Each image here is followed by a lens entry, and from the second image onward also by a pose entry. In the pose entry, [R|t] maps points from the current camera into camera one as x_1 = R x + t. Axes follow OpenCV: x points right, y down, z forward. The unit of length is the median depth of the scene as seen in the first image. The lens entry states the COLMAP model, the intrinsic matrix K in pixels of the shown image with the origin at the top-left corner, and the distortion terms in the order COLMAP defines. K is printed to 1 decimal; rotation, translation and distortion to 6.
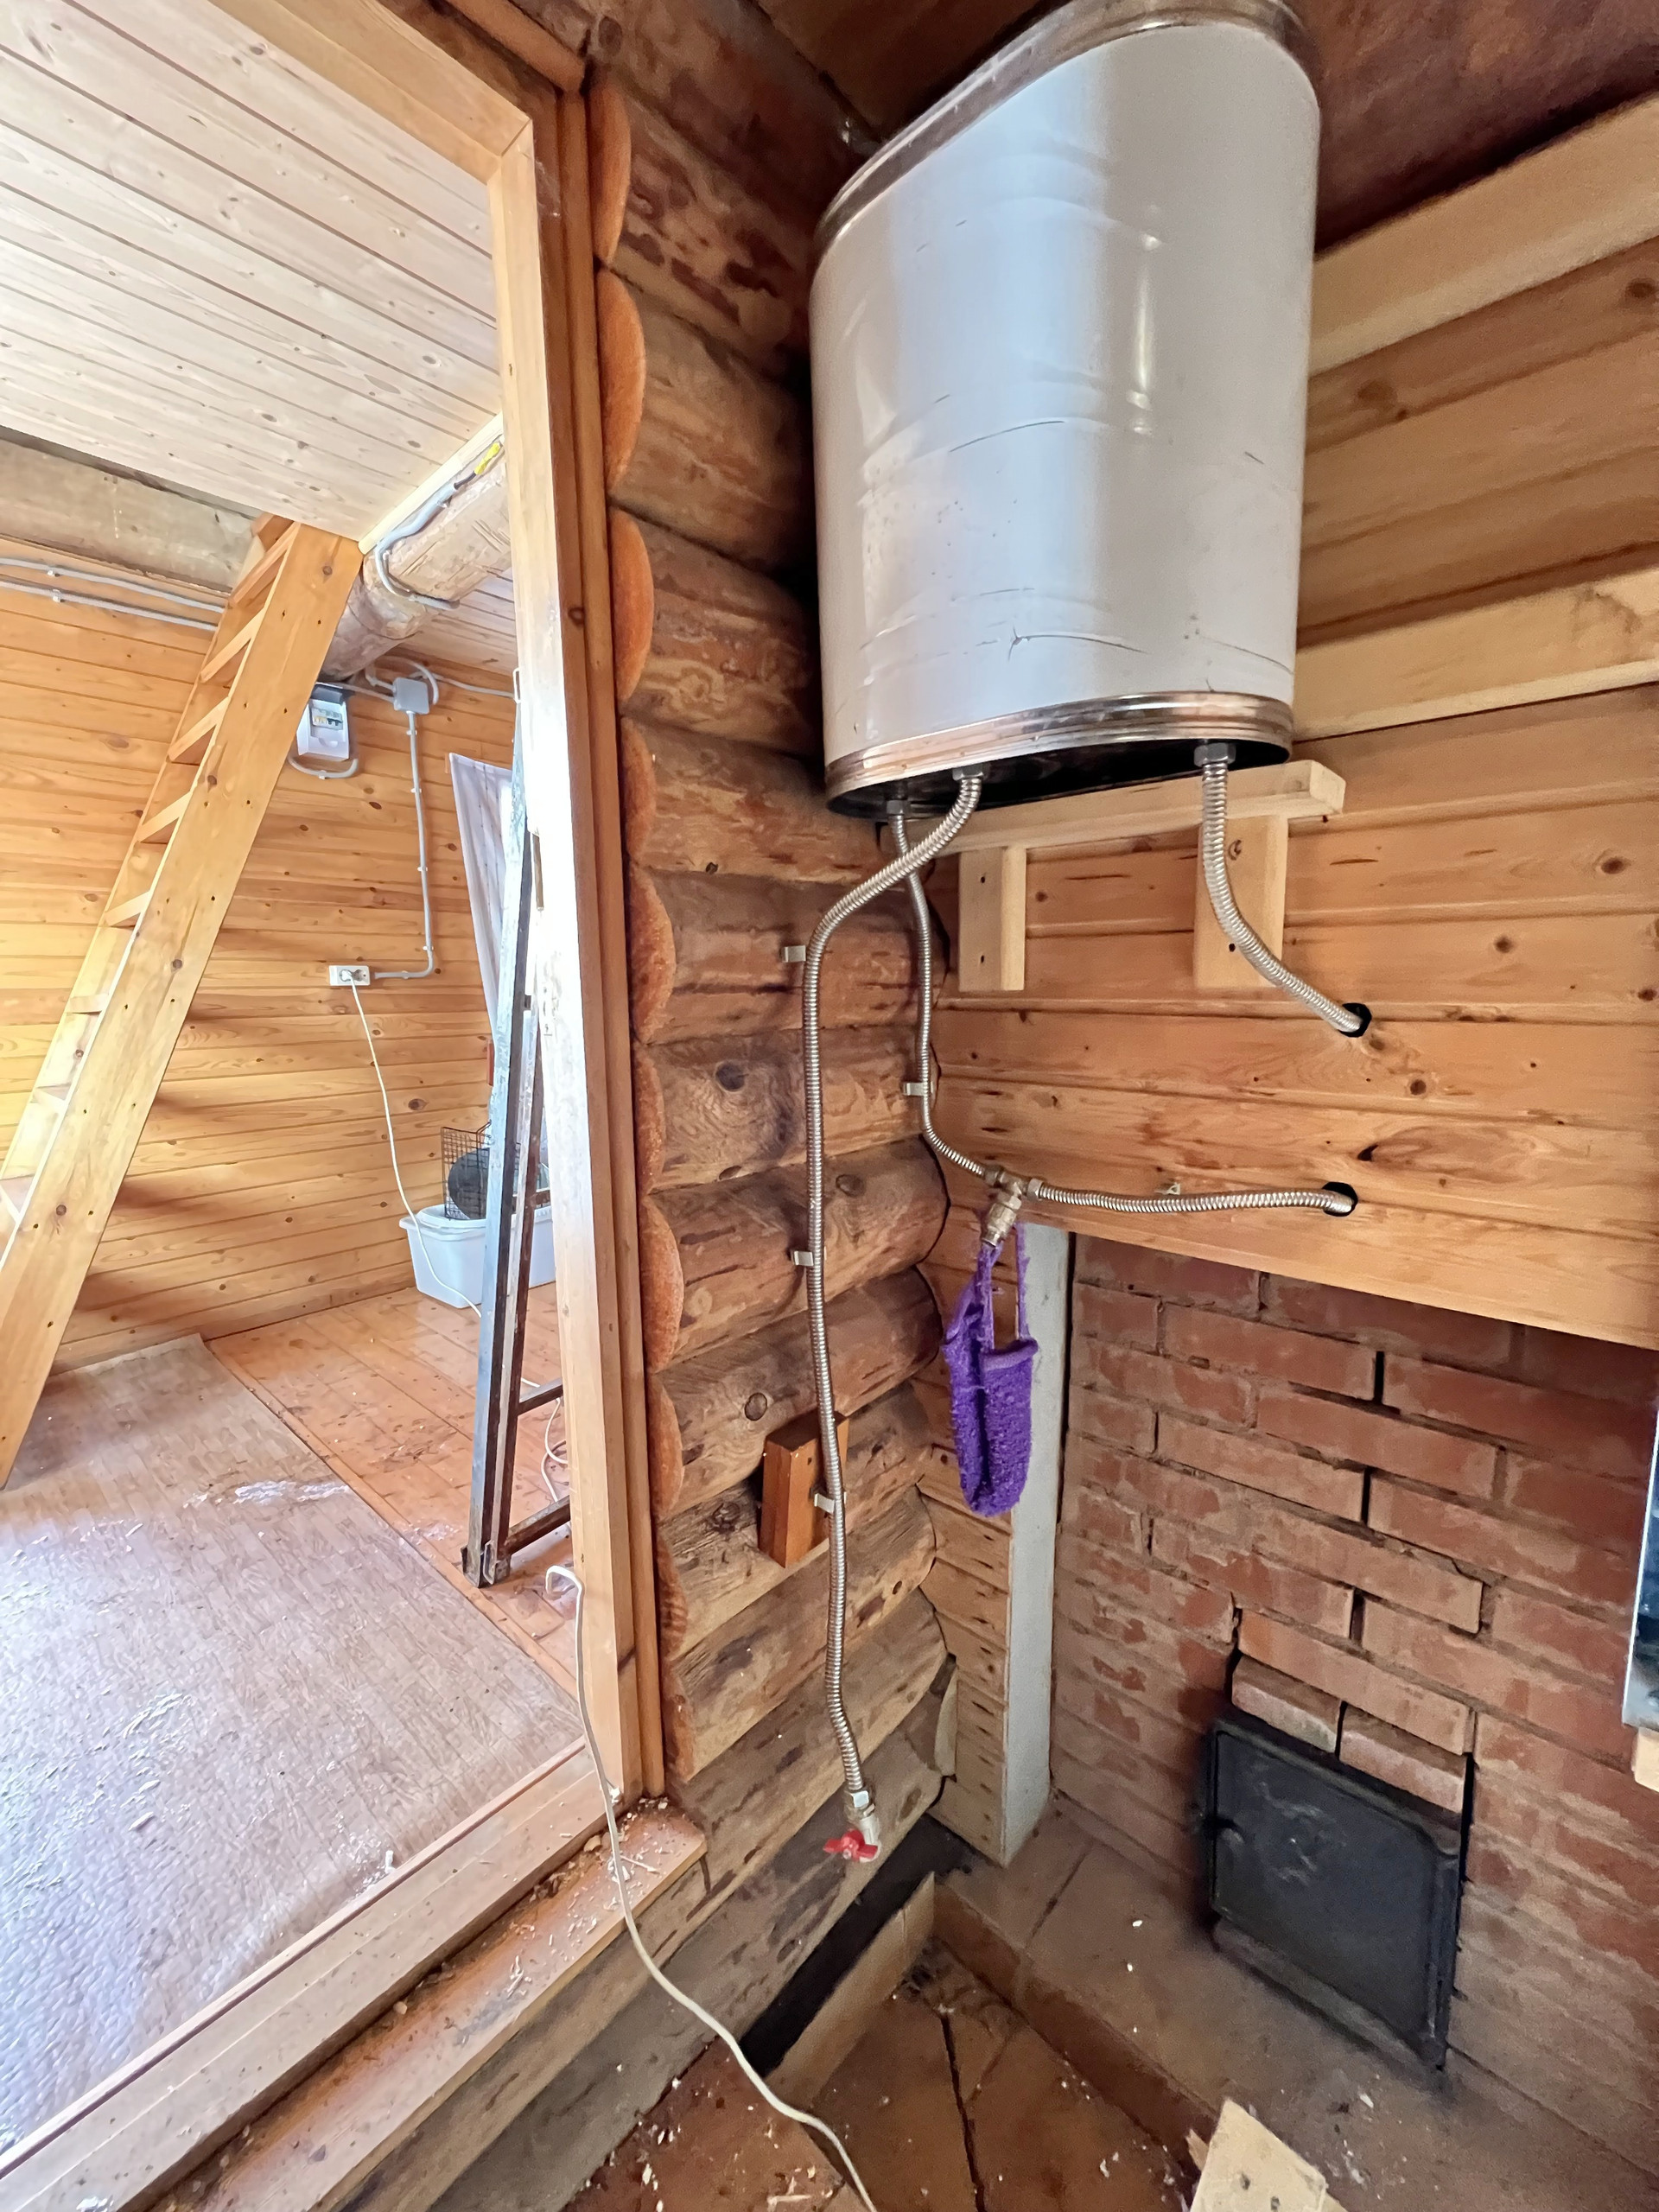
lens RADIAL K [[879.1, 0, 830.9], [0, 879.1, 1108.0], [0, 0, 1]] dist [-0.000339, -0.000222]
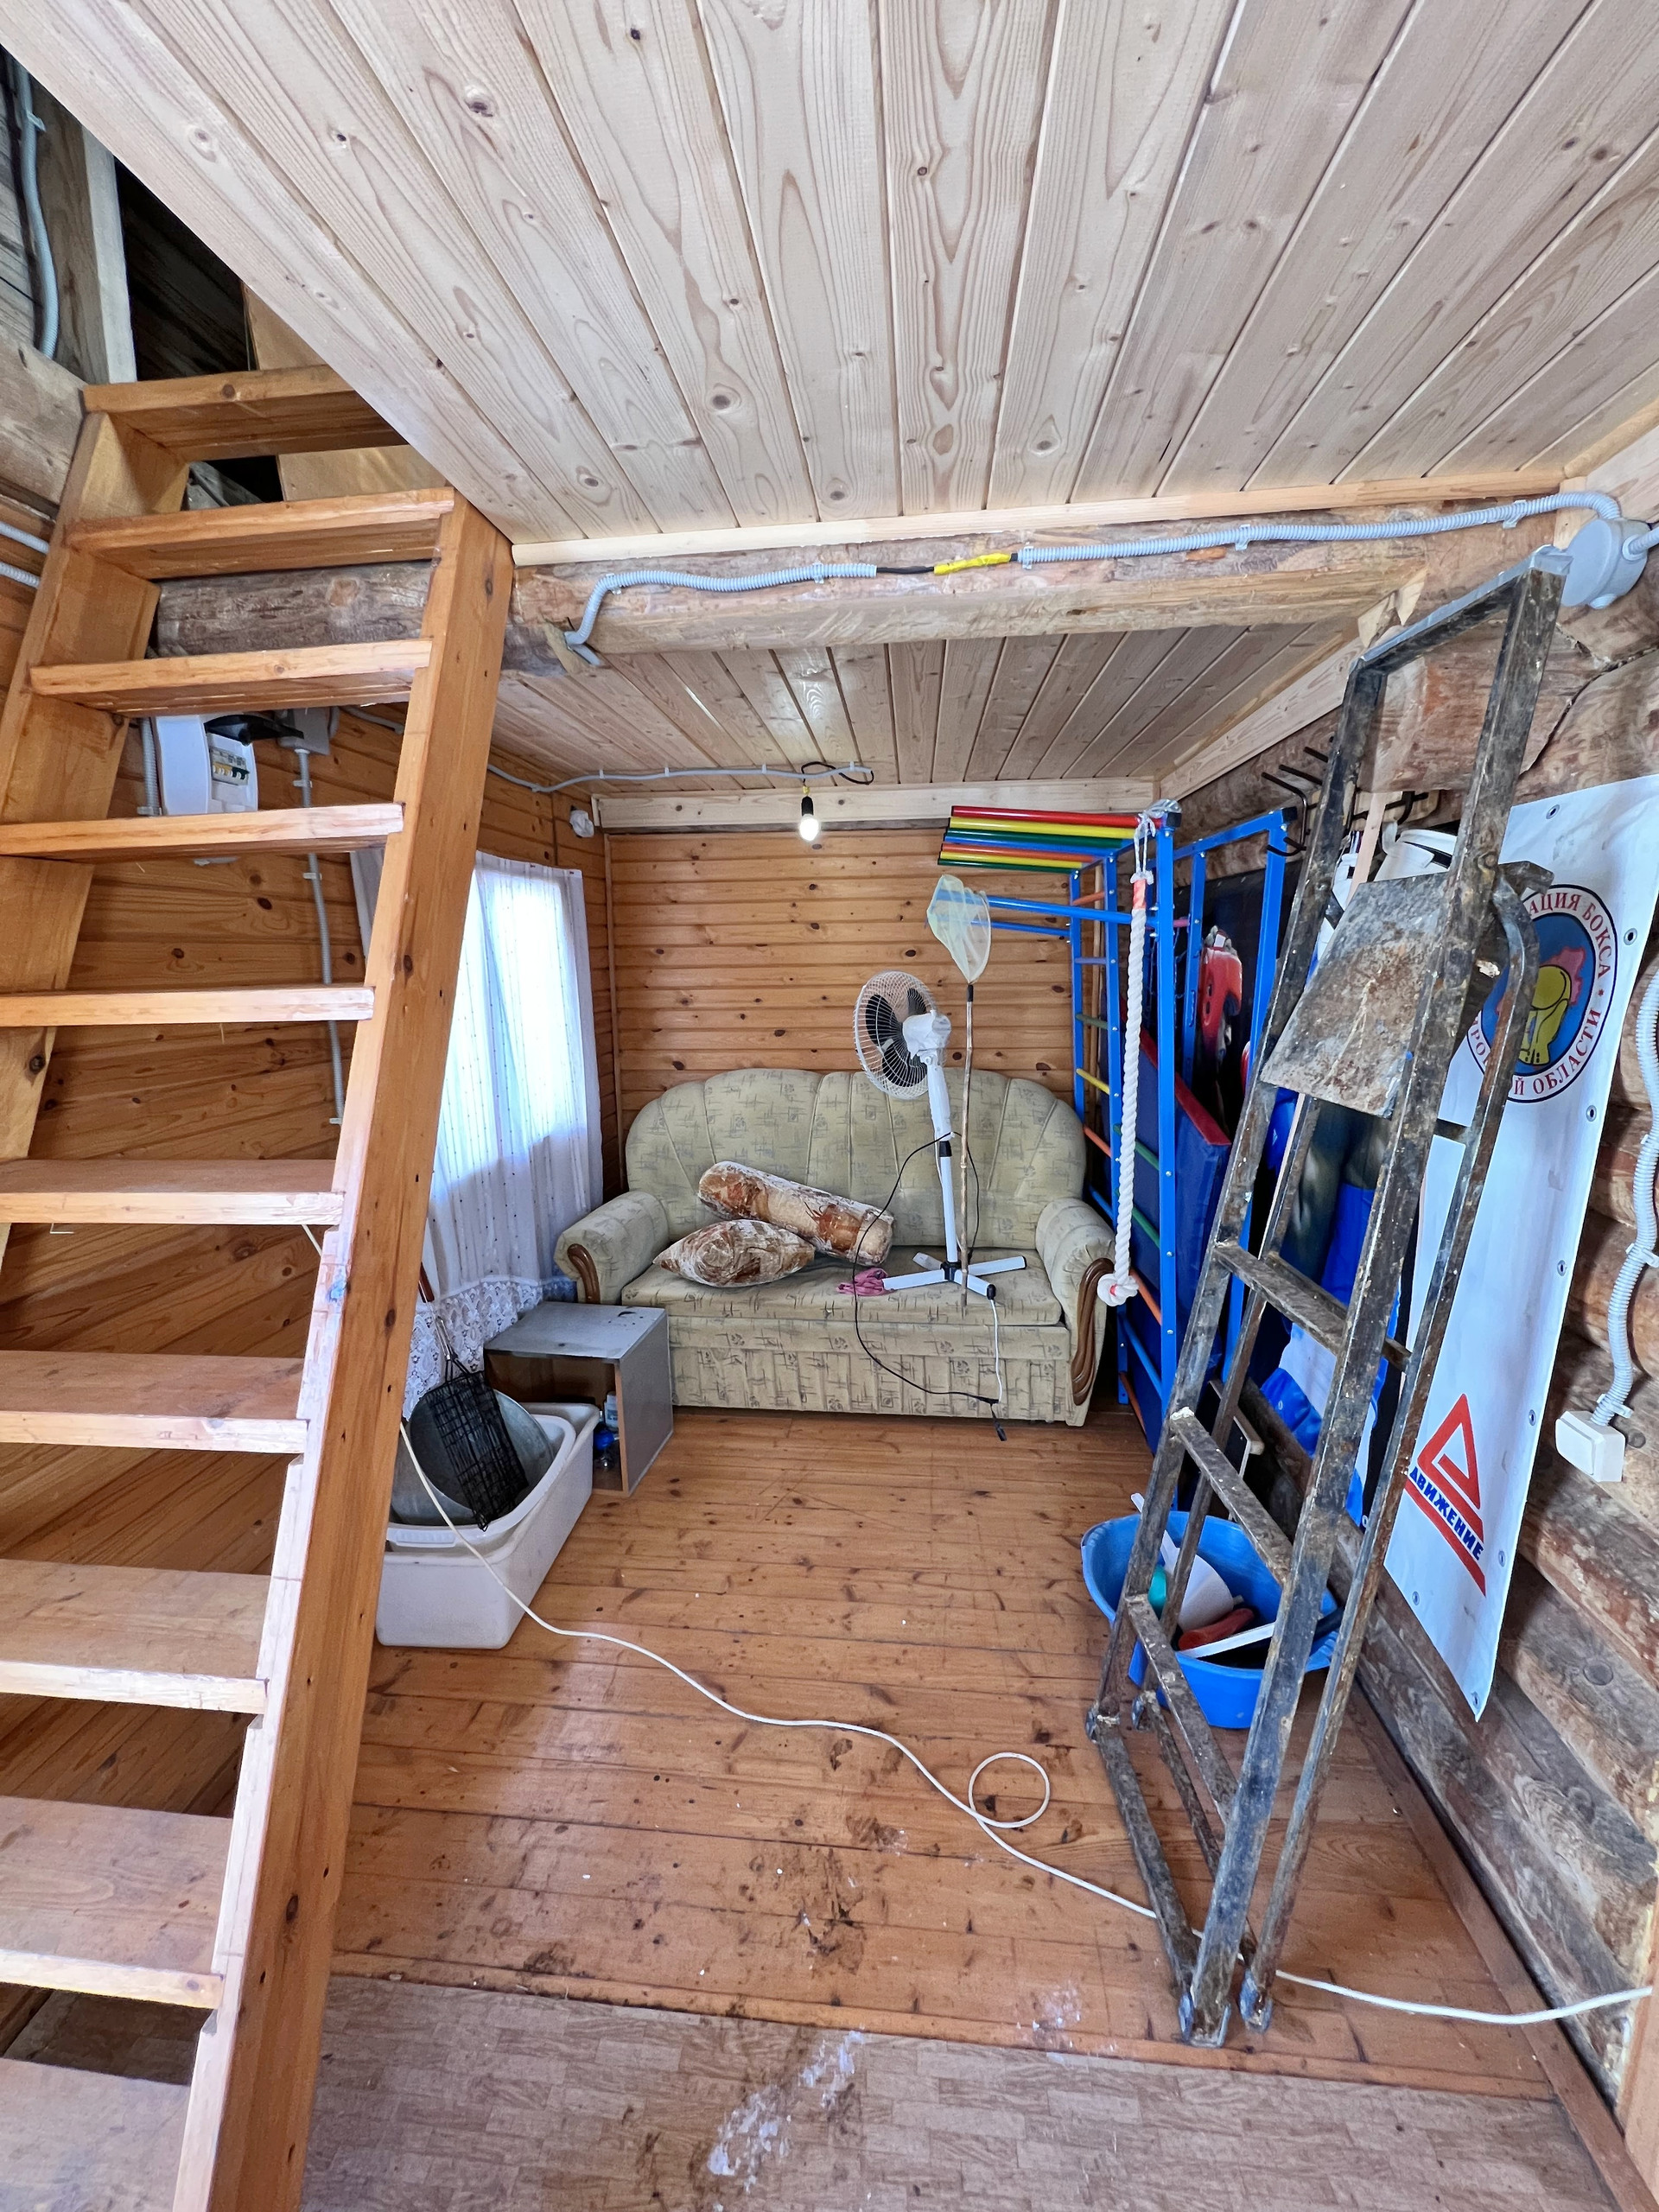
lens RADIAL K [[879.1, 0, 825.7], [0, 879.1, 1103.0], [0, 0, 1]] dist [-0.000339, -0.000222]
pose [[0.805645, -0.098604, 0.584135, -0.708812], [0.086686, 0.995059, 0.048412, -0.252824], [-0.586022, 0.011634, 0.810211, 0.359964]]
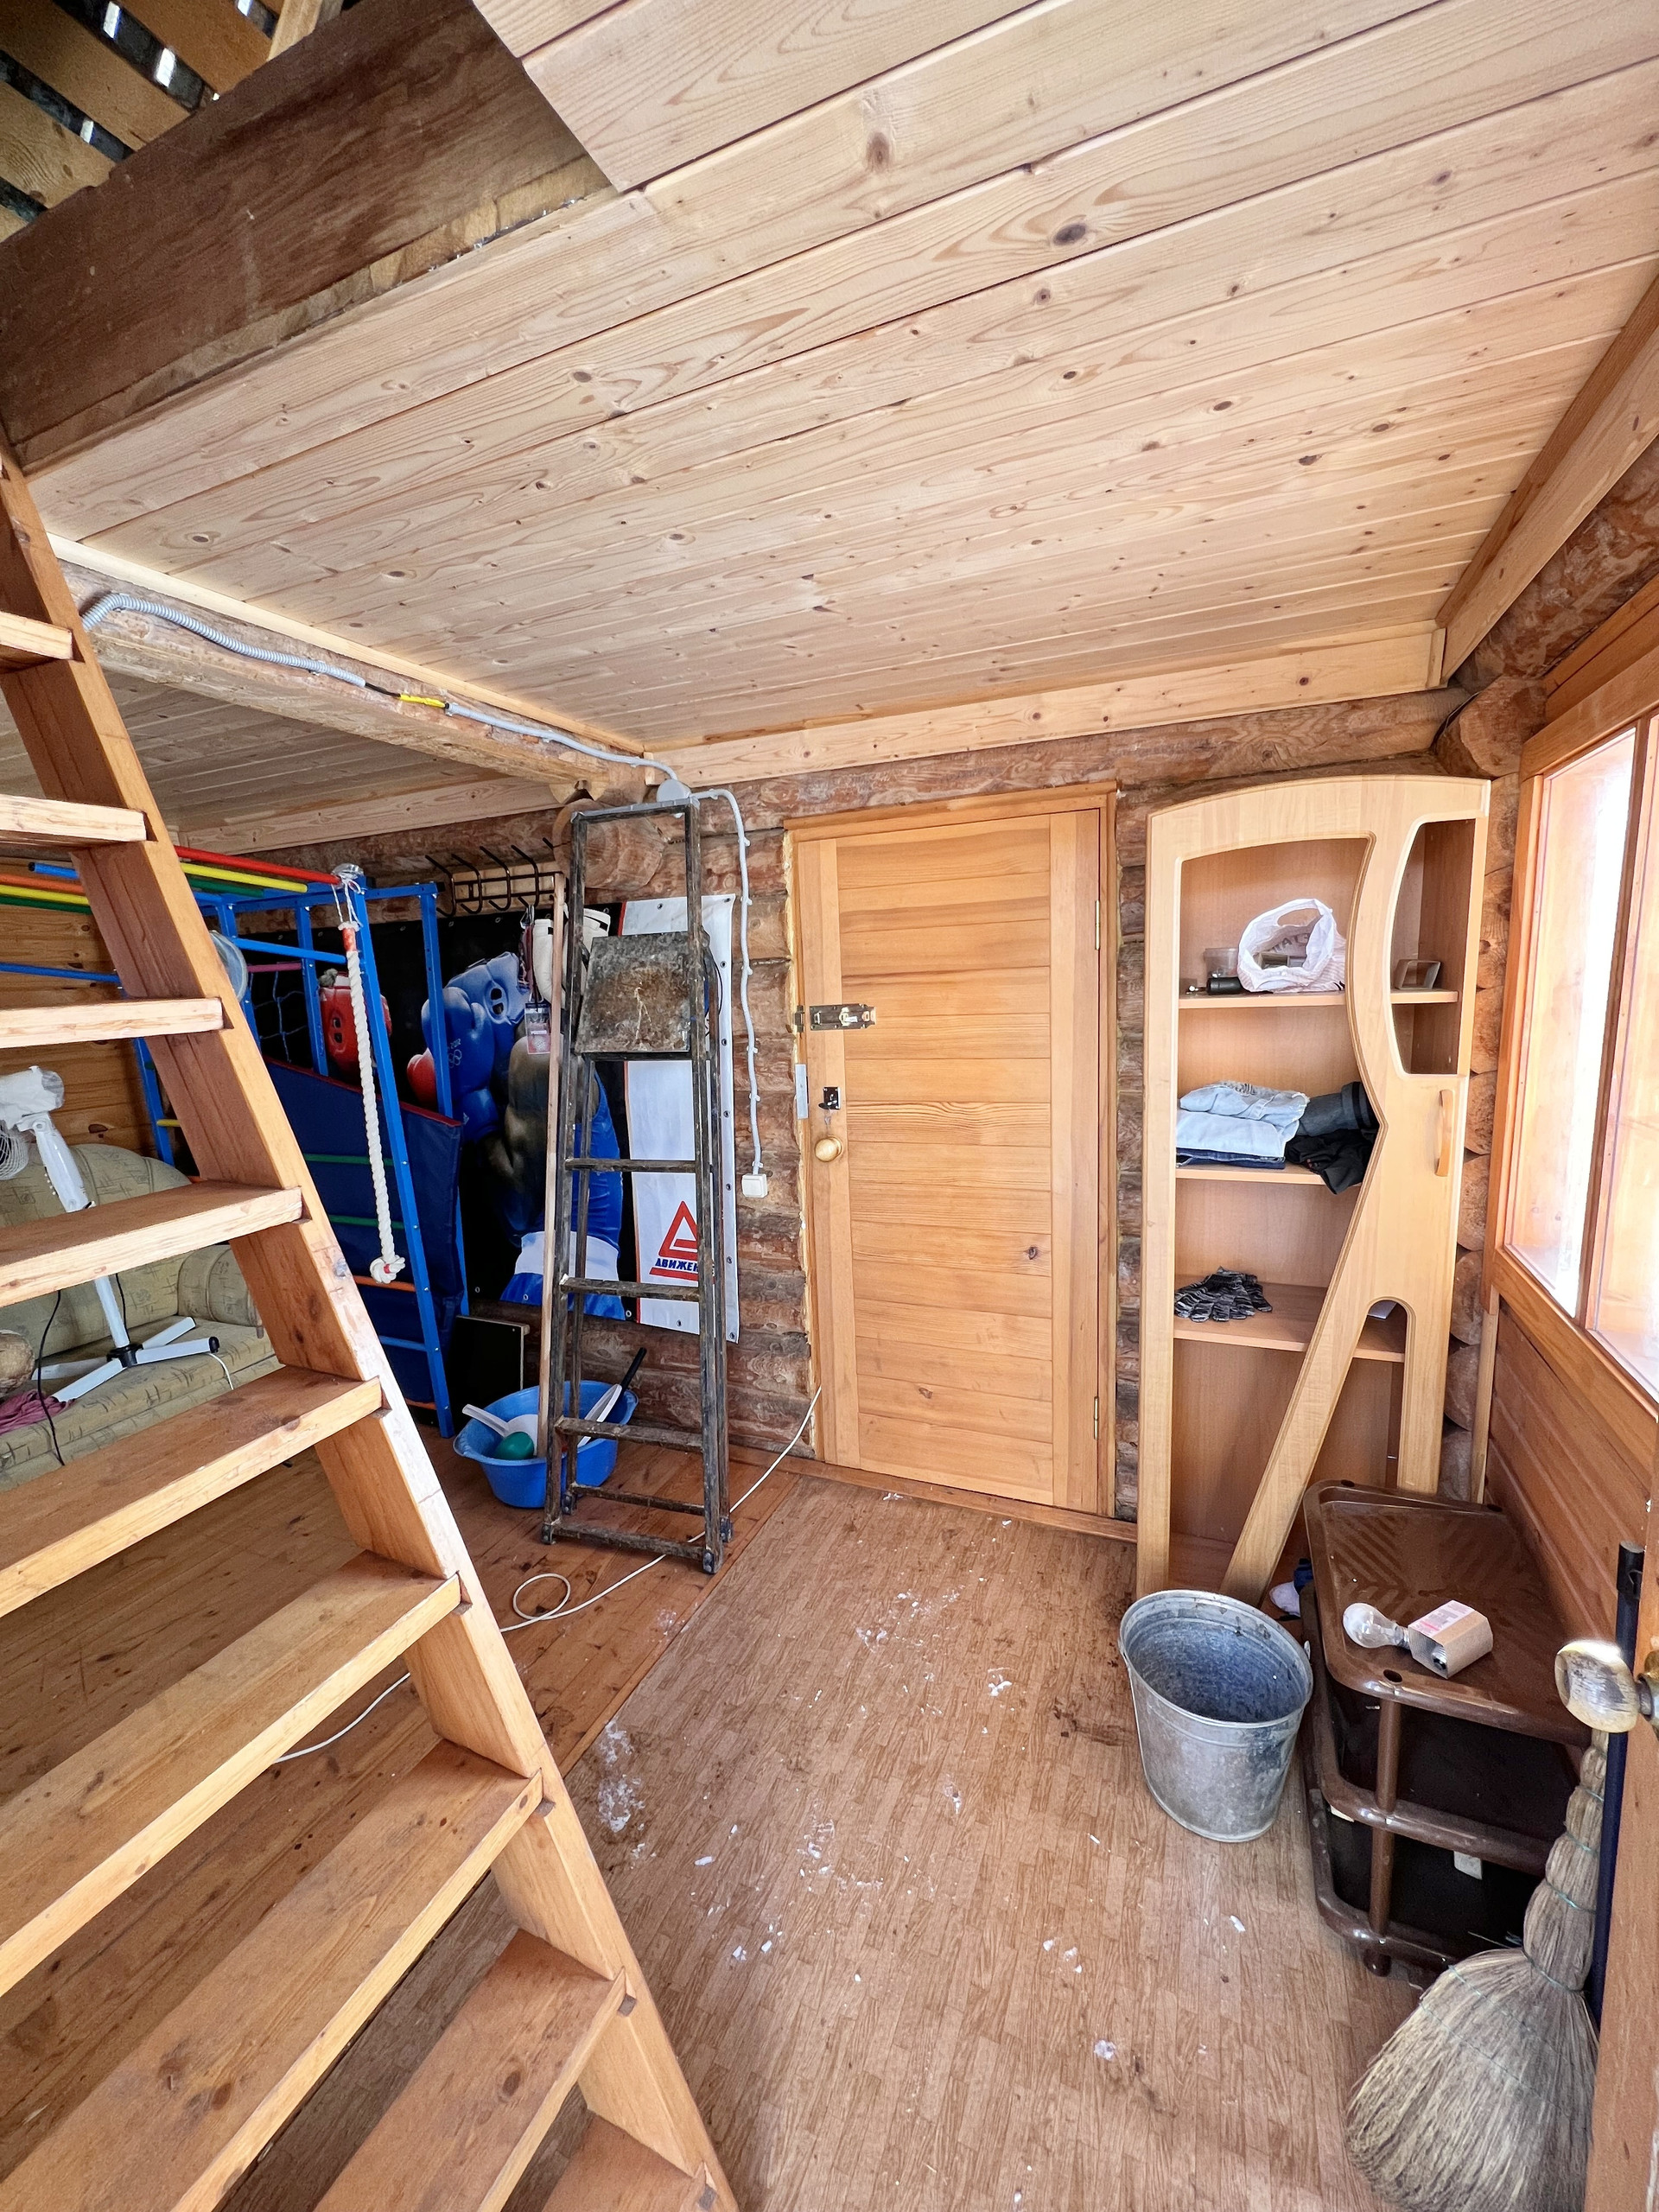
lens RADIAL K [[879.1, 0, 834.0], [0, 879.1, 1103.8], [0, 0, 1]] dist [-0.000339, -0.000222]
pose [[-0.323217, -0.110661, 0.939832, -1.150195], [0.179867, 0.967851, 0.175818, -0.279783], [-0.929074, 0.225872, -0.292921, 0.704108]]
